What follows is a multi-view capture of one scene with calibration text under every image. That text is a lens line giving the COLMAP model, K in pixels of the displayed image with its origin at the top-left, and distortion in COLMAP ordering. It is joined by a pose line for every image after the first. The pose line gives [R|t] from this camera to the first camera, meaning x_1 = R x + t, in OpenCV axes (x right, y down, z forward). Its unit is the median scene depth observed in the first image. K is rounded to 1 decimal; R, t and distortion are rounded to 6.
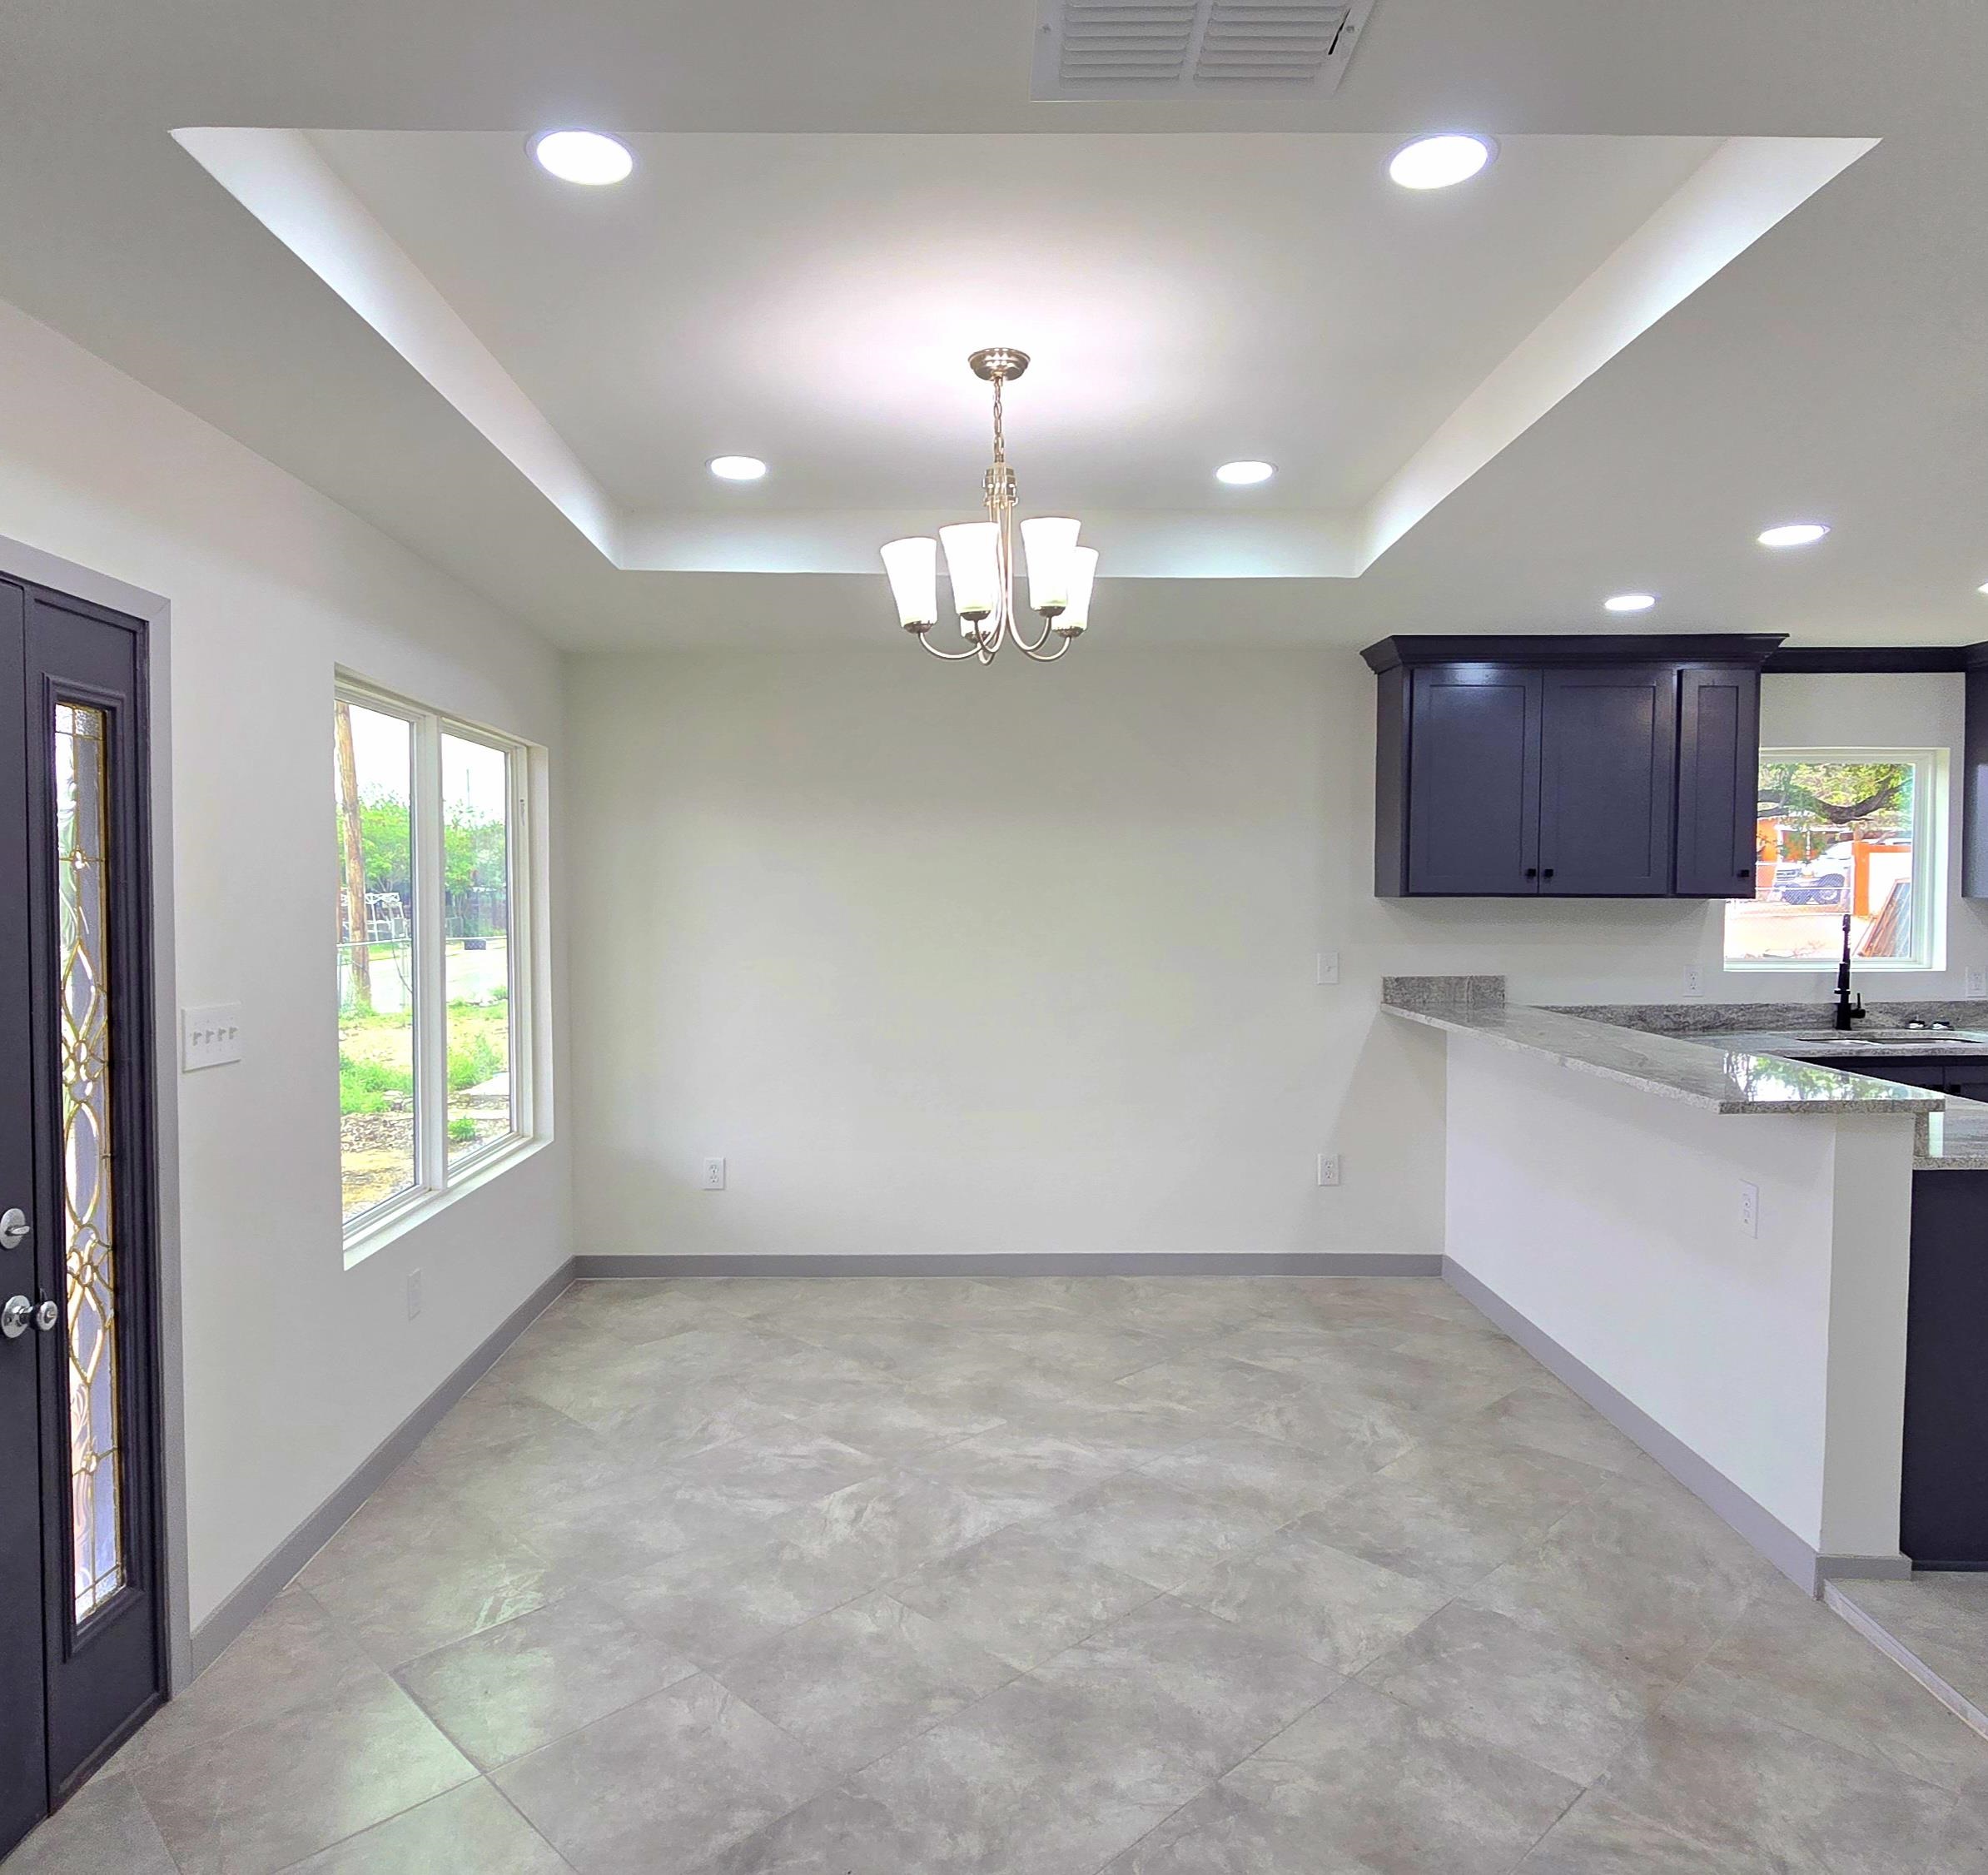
lens RADIAL K [[1361.6, 0, 950.4], [0, 1361.6, 928.4], [0, 0, 1]] dist [-0.008582, 0.002483]
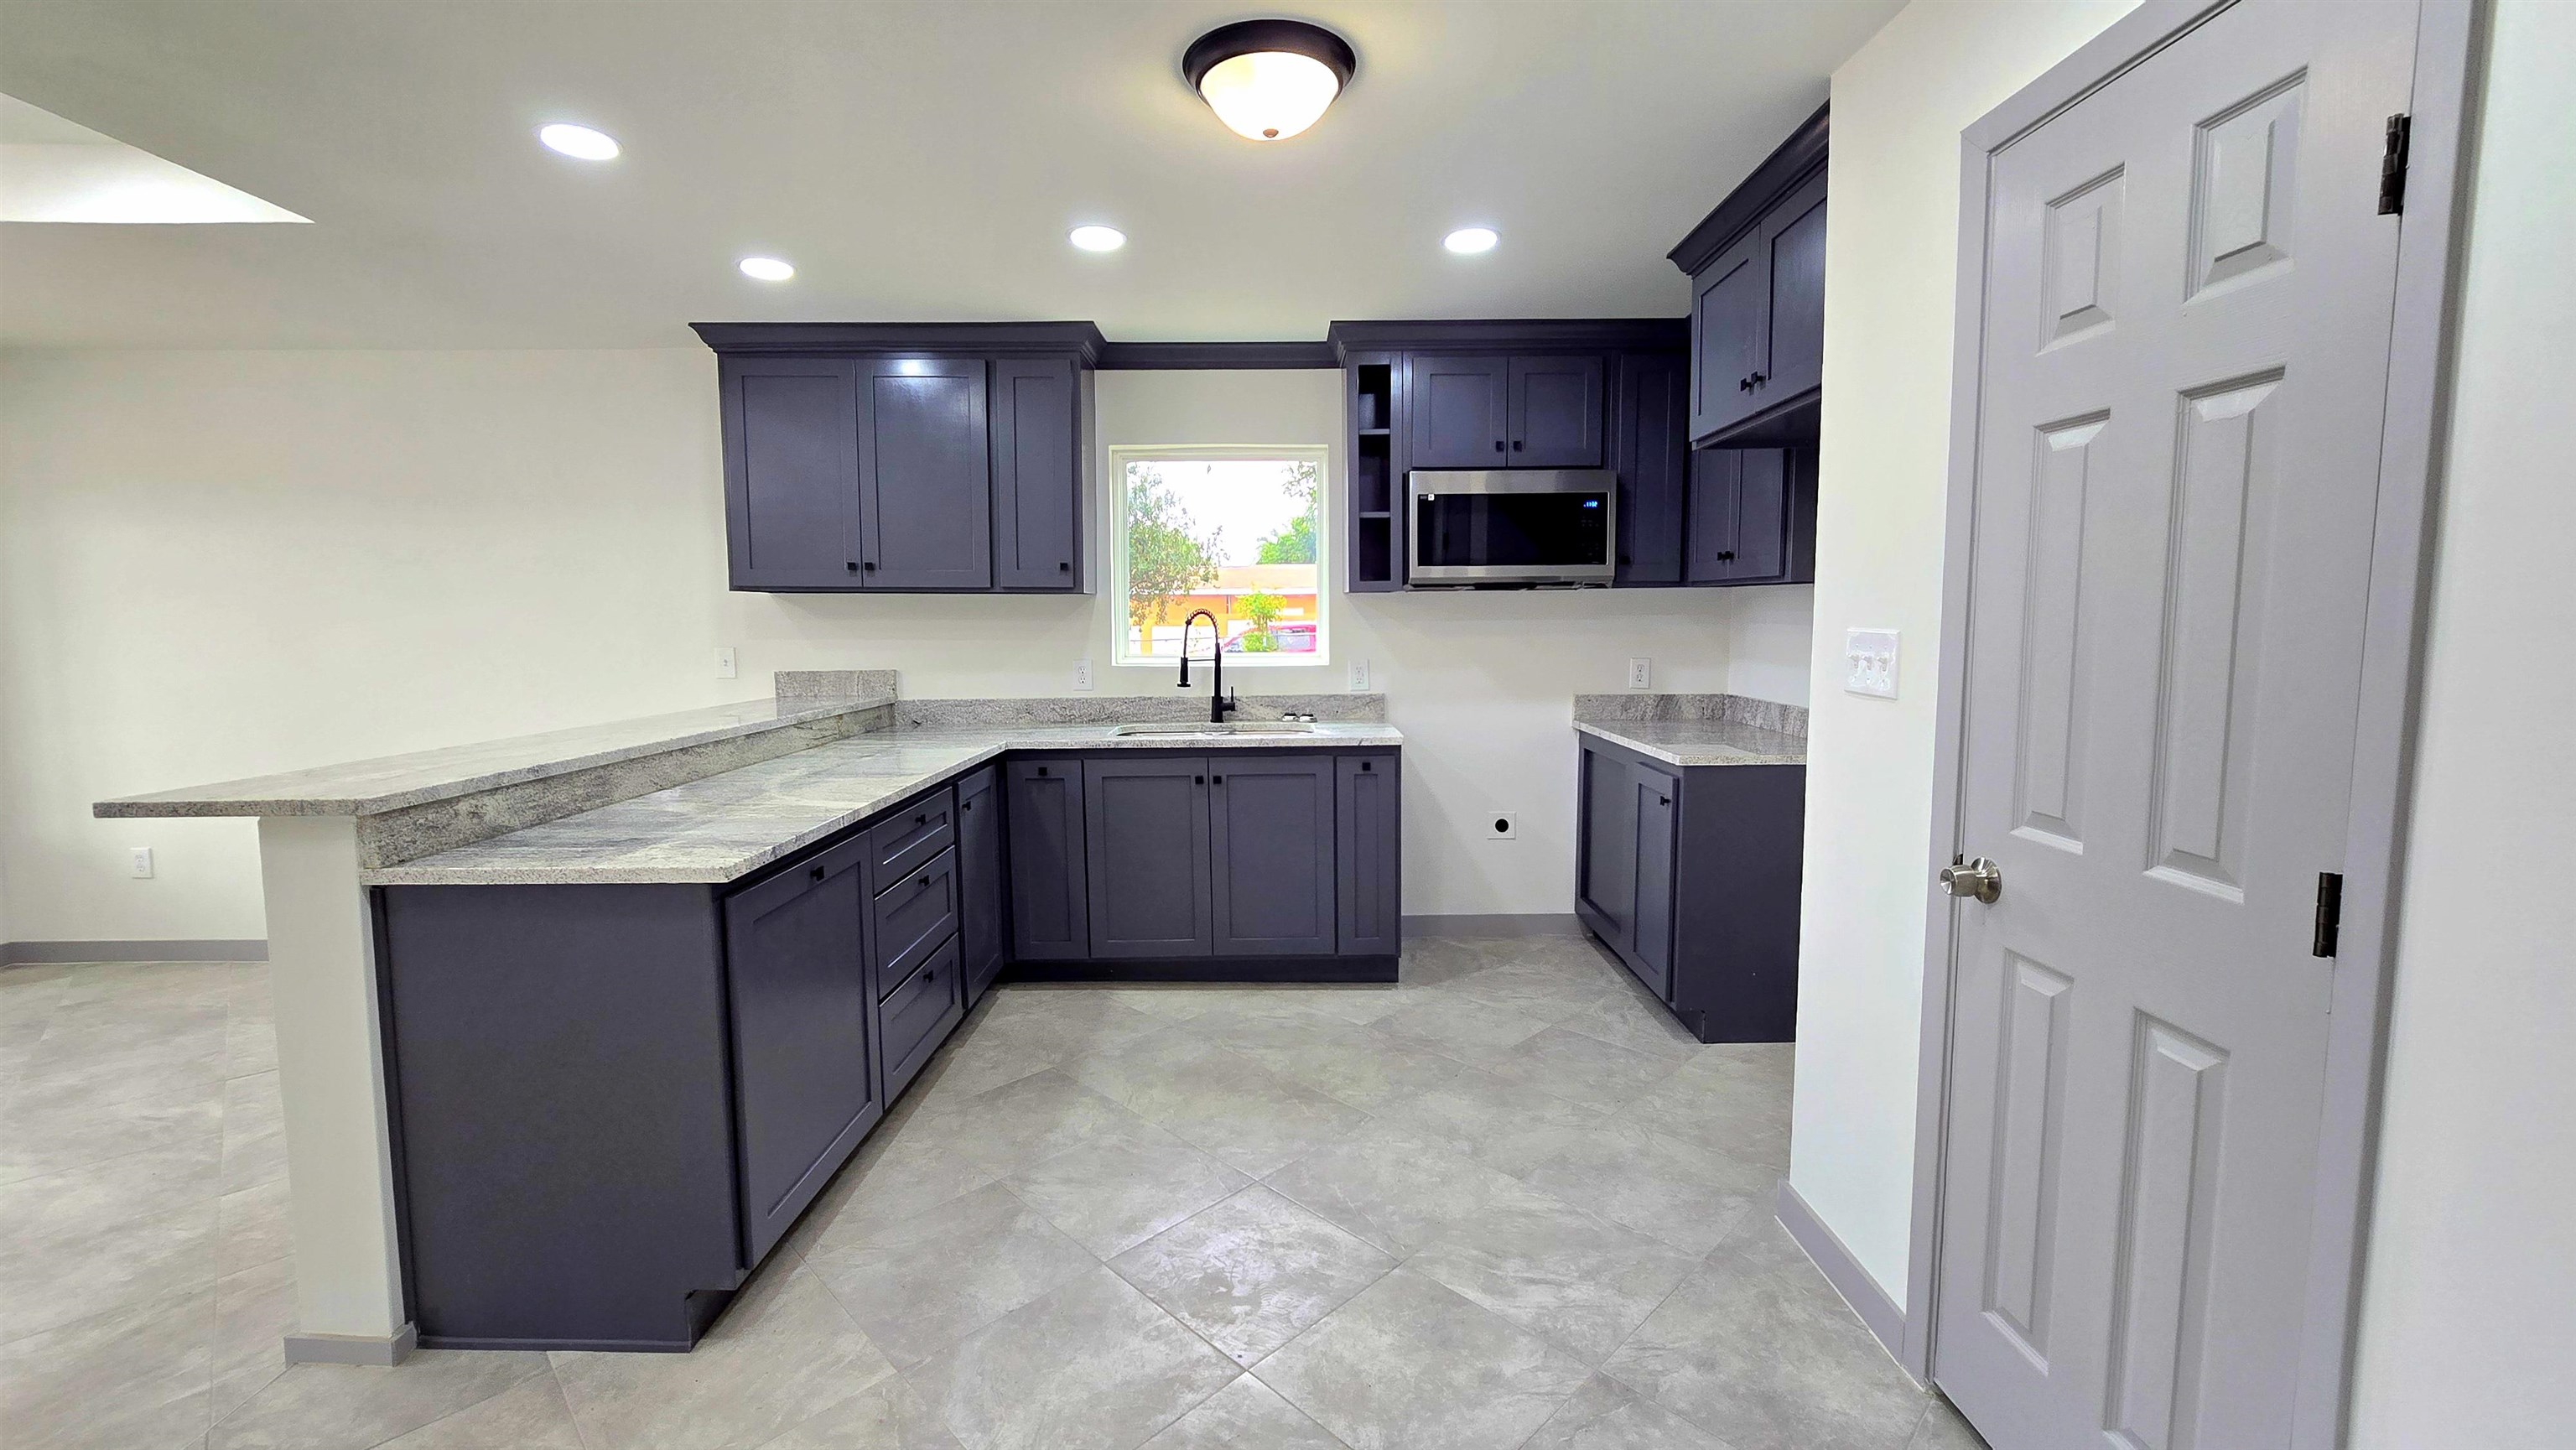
lens RADIAL K [[1049.8, 0, 1279.3], [0, 1049.8, 719.1], [0, 0, 1]] dist [-0.003573, 0.000478]
pose [[0.999930, -0.002160, 0.011623, 0.732484], [0.001416, 0.997971, 0.063657, 0.022904], [-0.011737, -0.063636, 0.997904, 0.216203]]
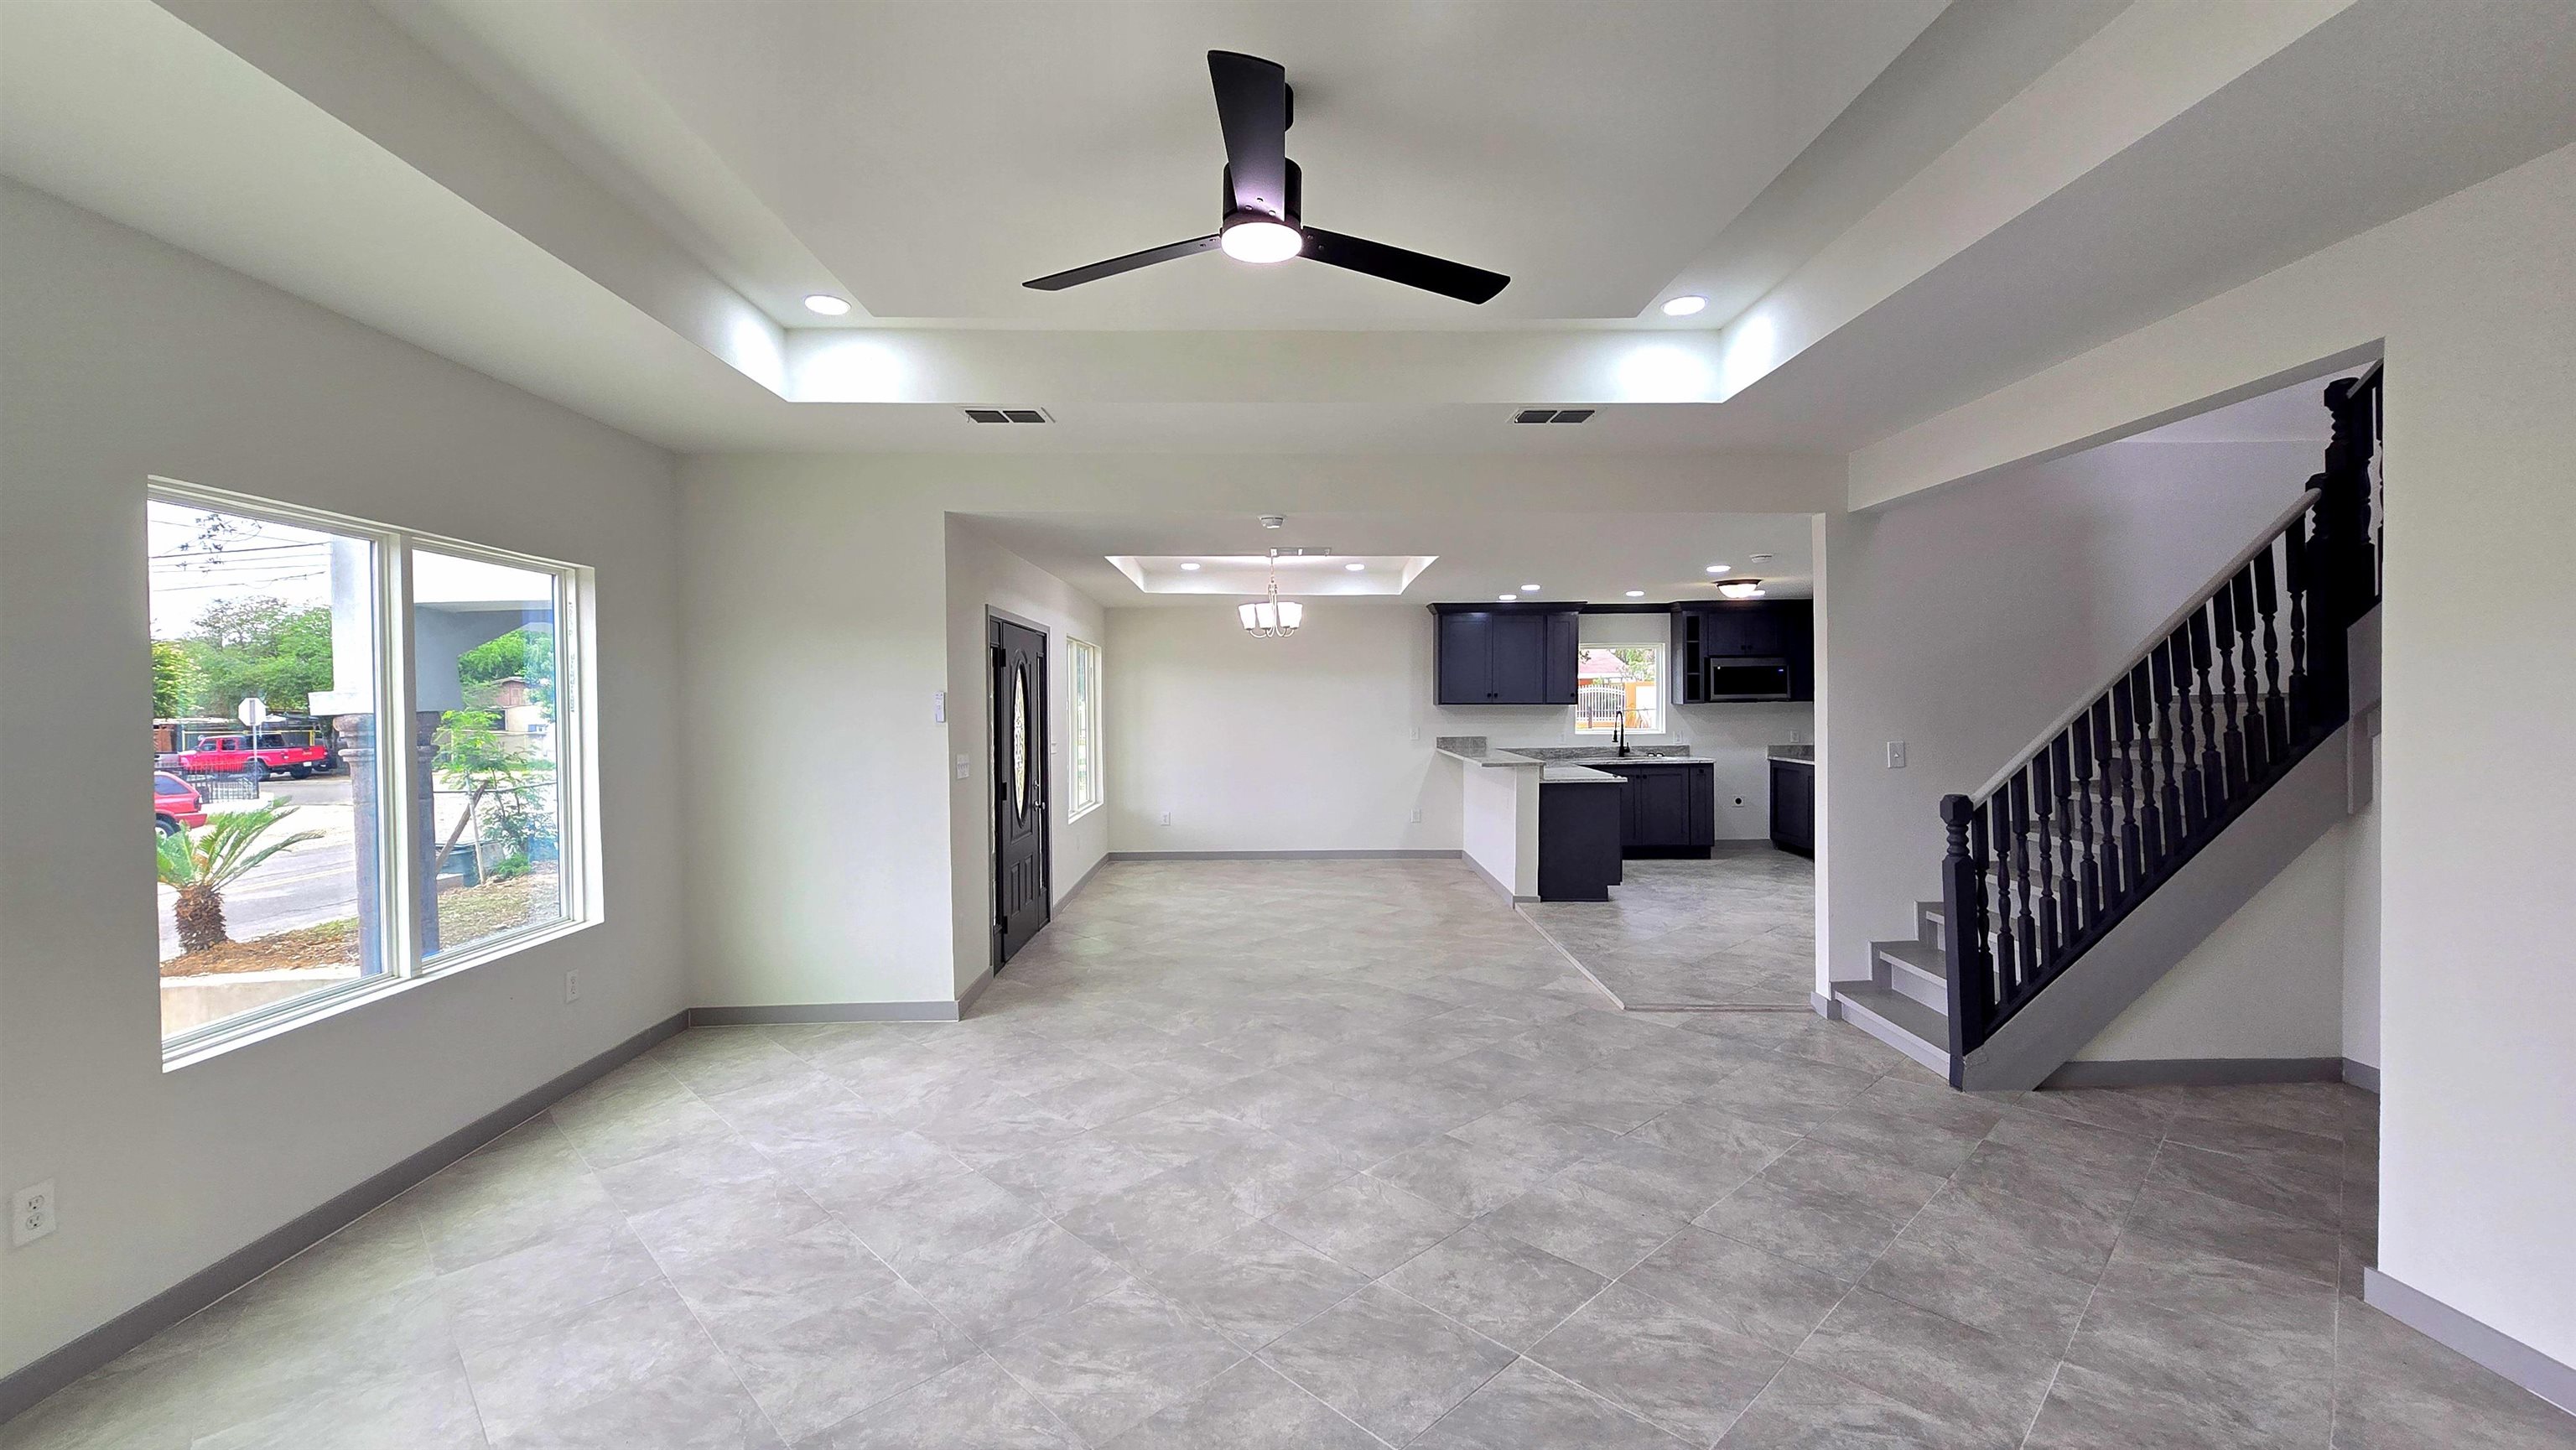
lens RADIAL K [[1049.8, 0, 1279.3], [0, 1049.8, 719.1], [0, 0, 1]] dist [-0.003573, 0.000478]
pose [[0.999961, -0.005887, 0.006651, 0.018885], [0.005966, 0.999911, -0.011954, 0.025496], [-0.006580, 0.011993, 0.999906, -0.968551]]
